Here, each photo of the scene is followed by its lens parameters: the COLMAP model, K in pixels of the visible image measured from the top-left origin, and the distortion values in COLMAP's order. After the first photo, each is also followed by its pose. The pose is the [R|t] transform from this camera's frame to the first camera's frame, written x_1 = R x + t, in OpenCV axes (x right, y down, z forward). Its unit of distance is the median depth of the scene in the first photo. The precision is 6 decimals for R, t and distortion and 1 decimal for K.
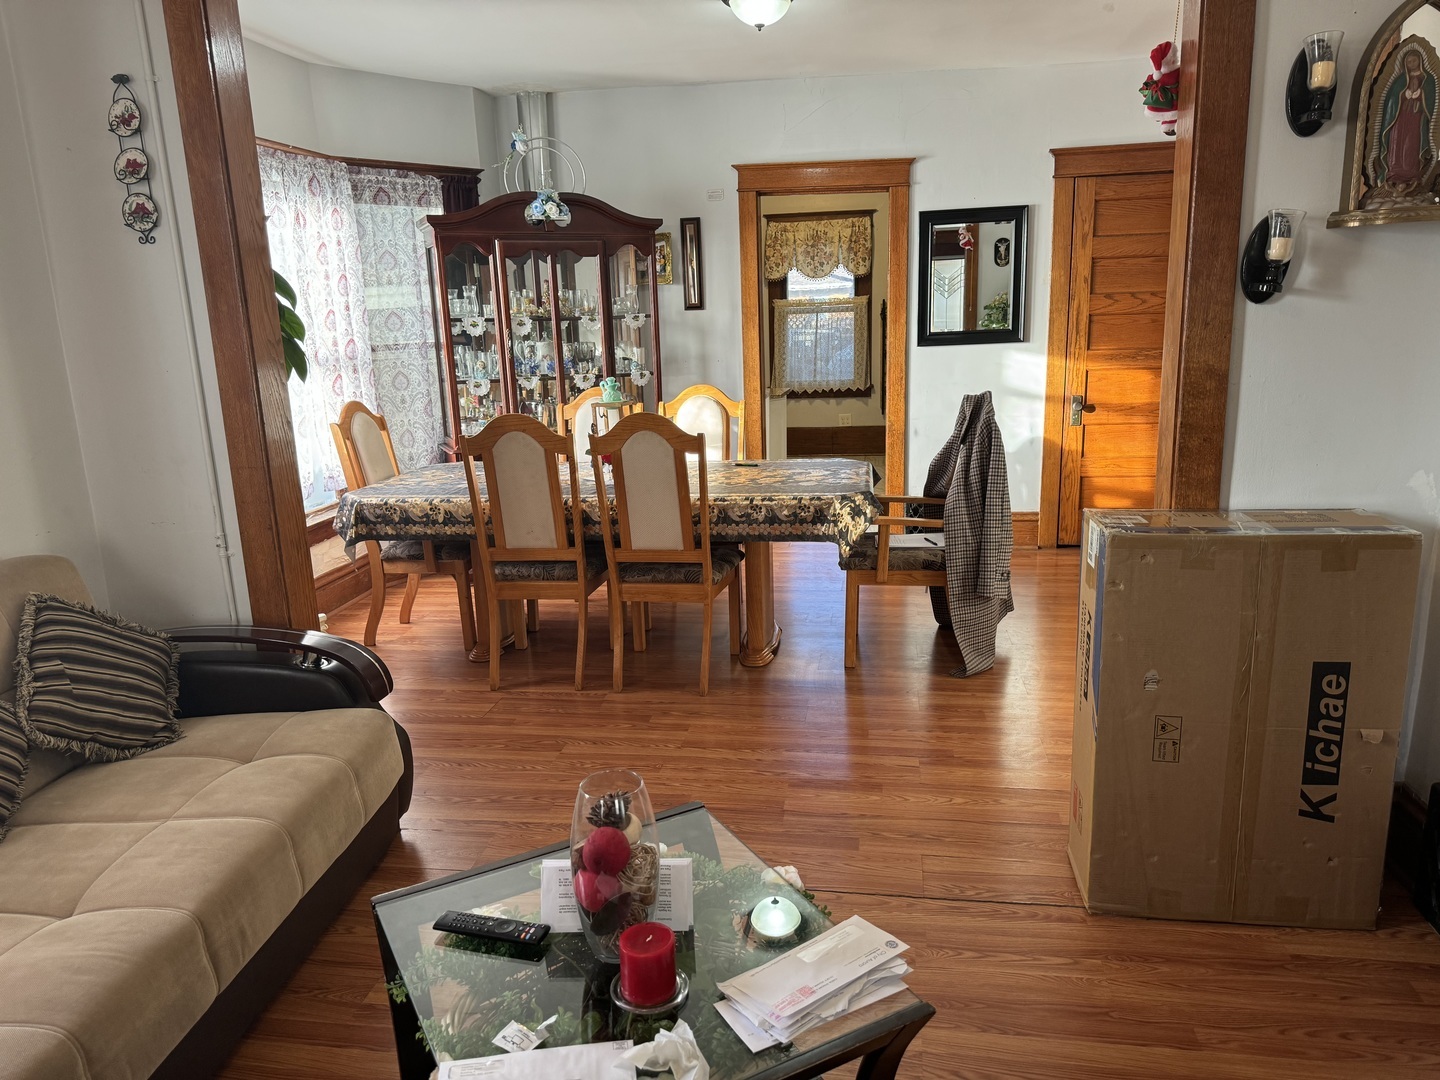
lens RADIAL K [[1017.7, 0, 728.3], [0, 1017.7, 524.8], [0, 0, 1]] dist [0.068295, -0.075897]
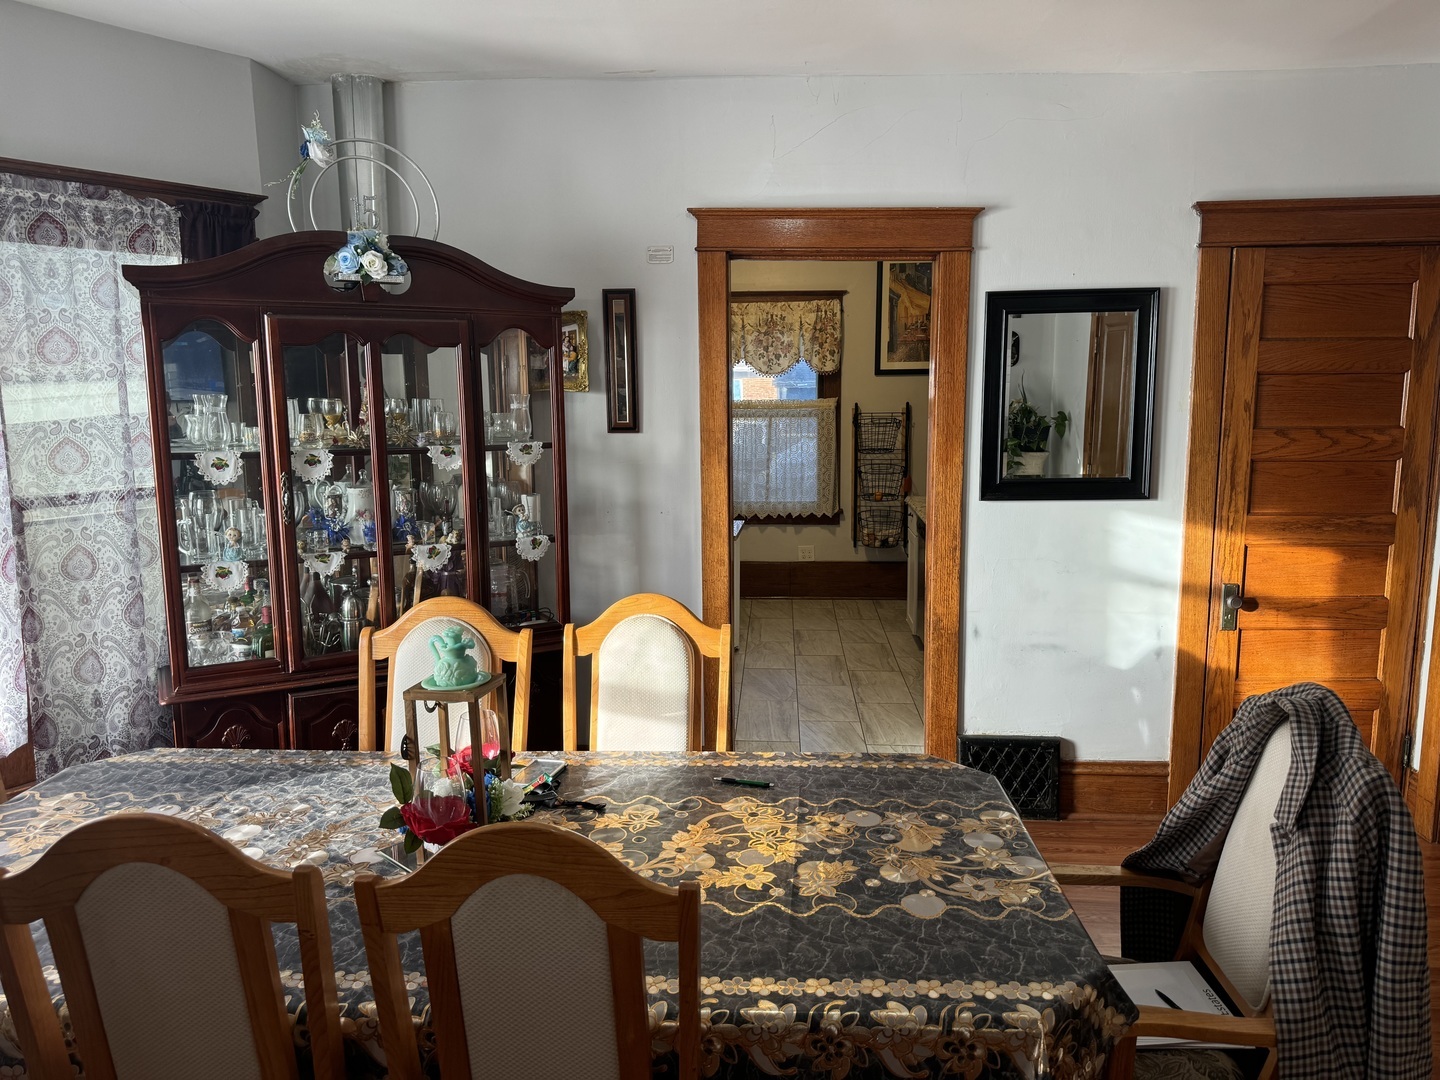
lens RADIAL K [[1017.7, 0, 750.5], [0, 1017.7, 526.1], [0, 0, 1]] dist [0.068295, -0.075897]
pose [[0.993644, 0.008889, 0.112212, -0.027111], [-0.000655, 0.997317, -0.073204, -0.115698], [-0.112562, 0.072666, 0.990984, 0.402267]]
